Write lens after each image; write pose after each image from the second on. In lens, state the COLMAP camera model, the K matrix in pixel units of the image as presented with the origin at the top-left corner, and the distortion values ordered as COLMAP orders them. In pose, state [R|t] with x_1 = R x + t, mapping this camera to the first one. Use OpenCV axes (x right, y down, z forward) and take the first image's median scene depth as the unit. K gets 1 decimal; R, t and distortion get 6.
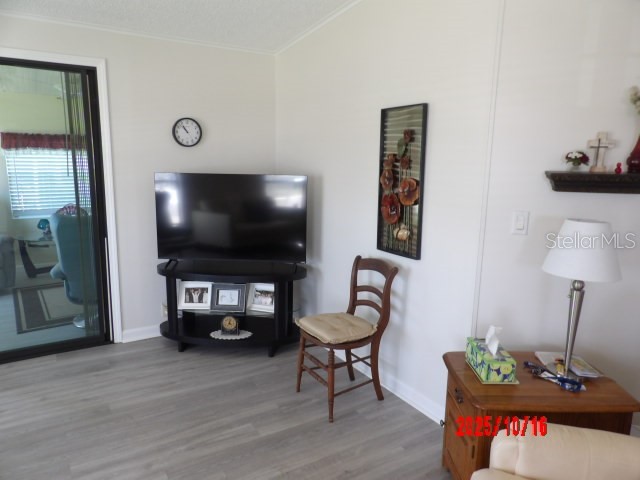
lens RADIAL K [[458.2, 0, 319.9], [0, 458.2, 245.8], [0, 0, 1]] dist [-0.022442, 0.034560]
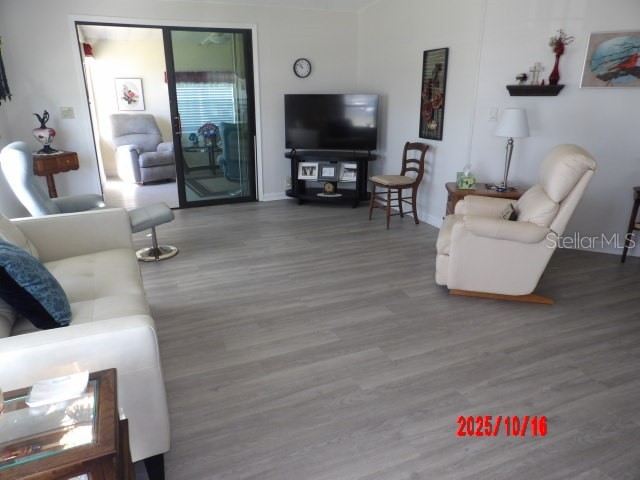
lens RADIAL K [[458.2, 0, 316.1], [0, 458.2, 243.6], [0, 0, 1]] dist [-0.022442, 0.034560]
pose [[0.987489, 0.028375, -0.155114, 0.023274], [-0.007174, 0.990743, 0.135563, 0.170608], [0.157525, -0.132755, 0.978551, -0.766196]]
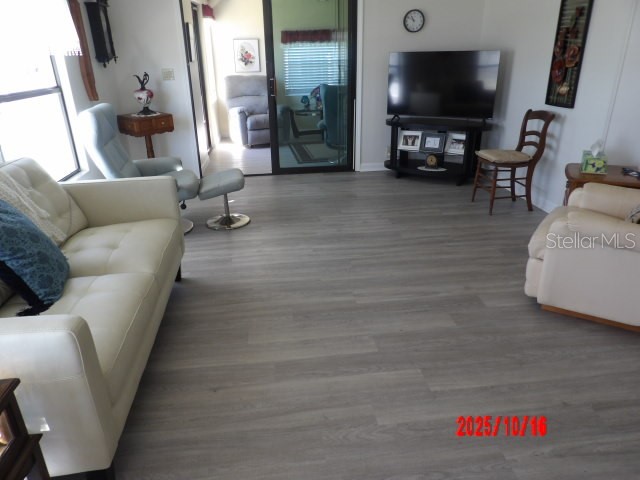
lens RADIAL K [[458.2, 0, 317.6], [0, 458.2, 242.5], [0, 0, 1]] dist [-0.022442, 0.034560]
pose [[0.898957, 0.132979, -0.417363, 0.139808], [-0.044466, 0.975587, 0.215063, 0.148606], [0.435773, -0.174774, 0.882924, -0.571496]]
